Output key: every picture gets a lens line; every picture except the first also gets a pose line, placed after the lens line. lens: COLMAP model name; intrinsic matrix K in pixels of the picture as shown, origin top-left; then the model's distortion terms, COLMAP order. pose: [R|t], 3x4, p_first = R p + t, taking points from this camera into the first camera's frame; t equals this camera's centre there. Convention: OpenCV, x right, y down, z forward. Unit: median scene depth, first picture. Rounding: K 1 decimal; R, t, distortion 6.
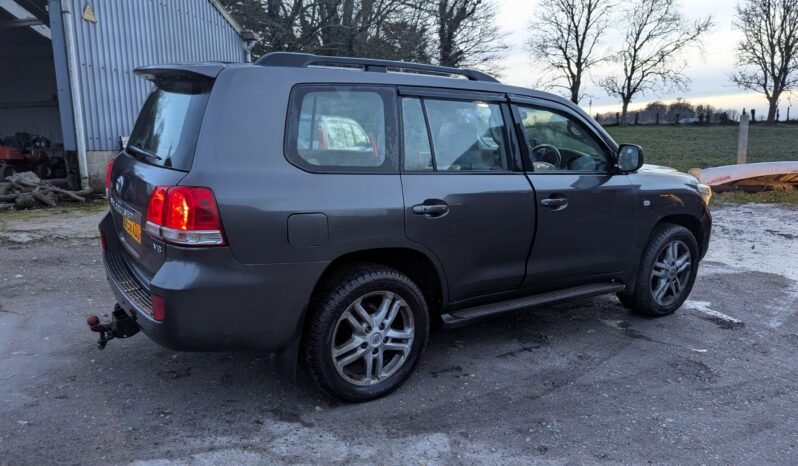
lens RADIAL K [[580.1, 0, 392.8], [0, 580.1, 235.2], [0, 0, 1]] dist [0.061756, -0.043962]
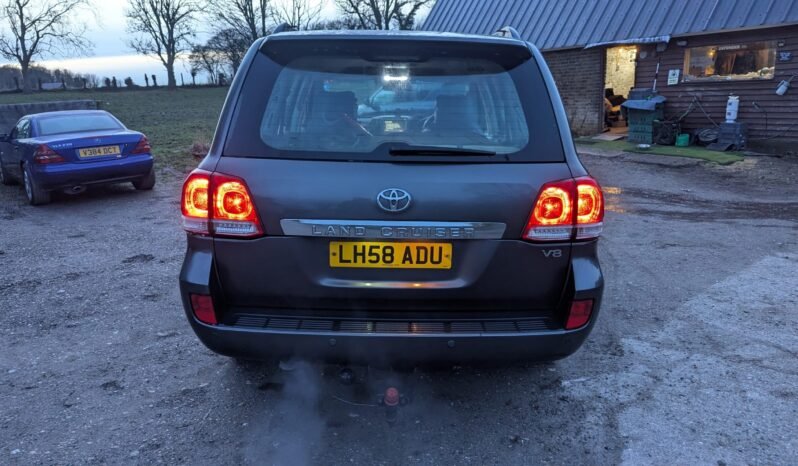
lens RADIAL K [[580.1, 0, 392.8], [0, 580.1, 235.2], [0, 0, 1]] dist [0.061756, -0.043962]
pose [[0.552978, -0.225684, 0.802049, -0.847140], [0.179471, 0.972284, 0.149849, -0.119512], [-0.813637, 0.061081, 0.578155, 0.470464]]
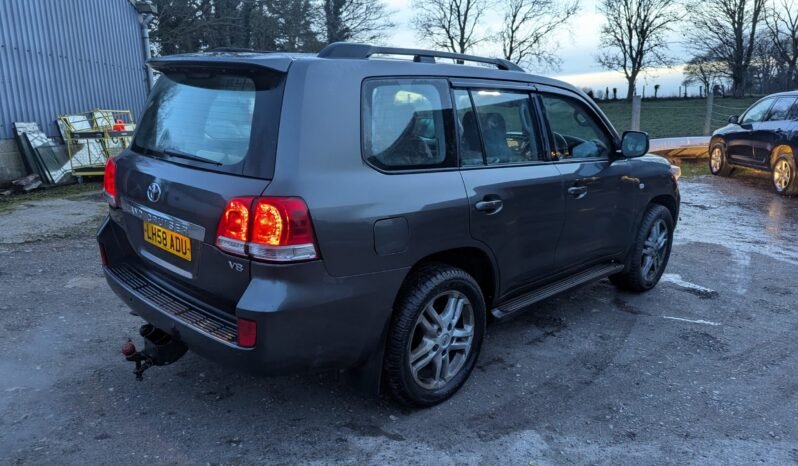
lens RADIAL K [[580.1, 0, 392.8], [0, 580.1, 235.2], [0, 0, 1]] dist [0.061756, -0.043962]
pose [[0.979482, -0.050914, 0.194993, -0.233280], [0.043750, 0.998206, 0.040874, -0.031760], [-0.196724, -0.031505, 0.979953, 0.055672]]
